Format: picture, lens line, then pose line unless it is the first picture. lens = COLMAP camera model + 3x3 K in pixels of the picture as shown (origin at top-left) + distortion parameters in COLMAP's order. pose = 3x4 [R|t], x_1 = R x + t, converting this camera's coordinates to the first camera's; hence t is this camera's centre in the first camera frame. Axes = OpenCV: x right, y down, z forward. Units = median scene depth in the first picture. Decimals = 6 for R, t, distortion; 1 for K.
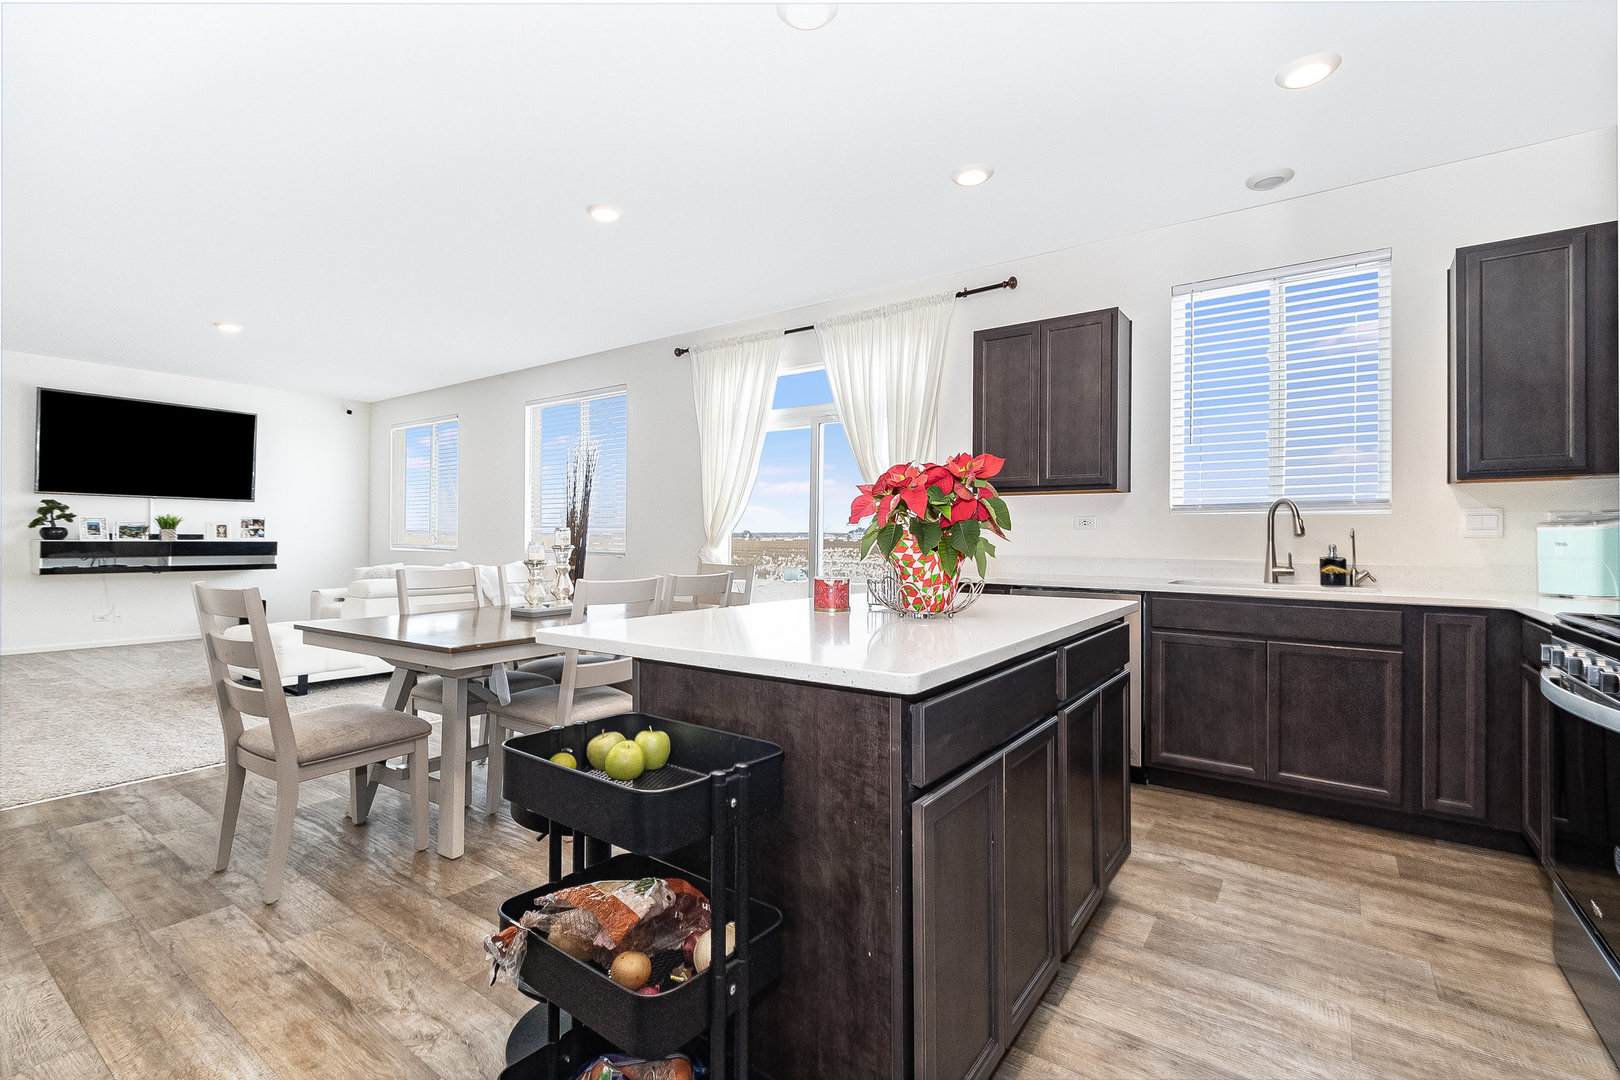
lens RADIAL K [[731.8, 0, 812.6], [0, 731.8, 537.5], [0, 0, 1]] dist [-0.000125, 0.000048]
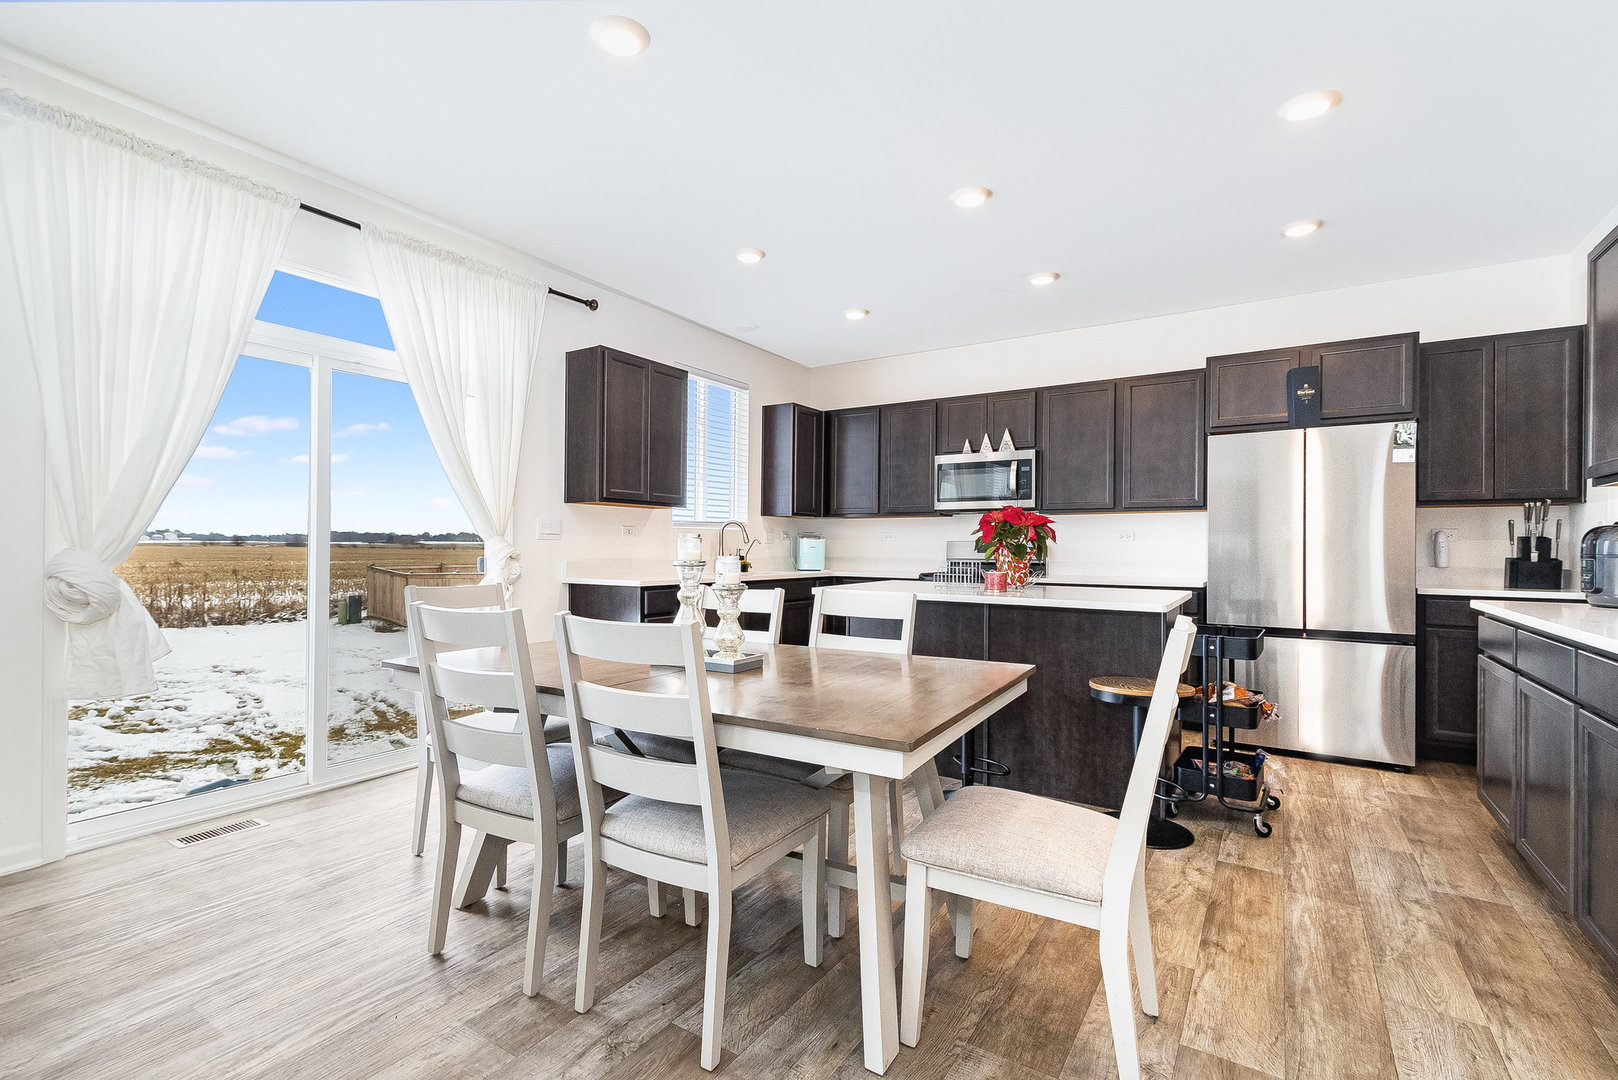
lens RADIAL K [[730.9, 0, 814.9], [0, 730.9, 543.4], [0, 0, 1]] dist [-0.000125, 0.000048]
pose [[-0.055079, -0.002706, 0.998478, -0.830351], [-0.012015, 0.999926, 0.002047, -0.004405], [-0.998410, -0.011884, -0.055107, 0.739461]]
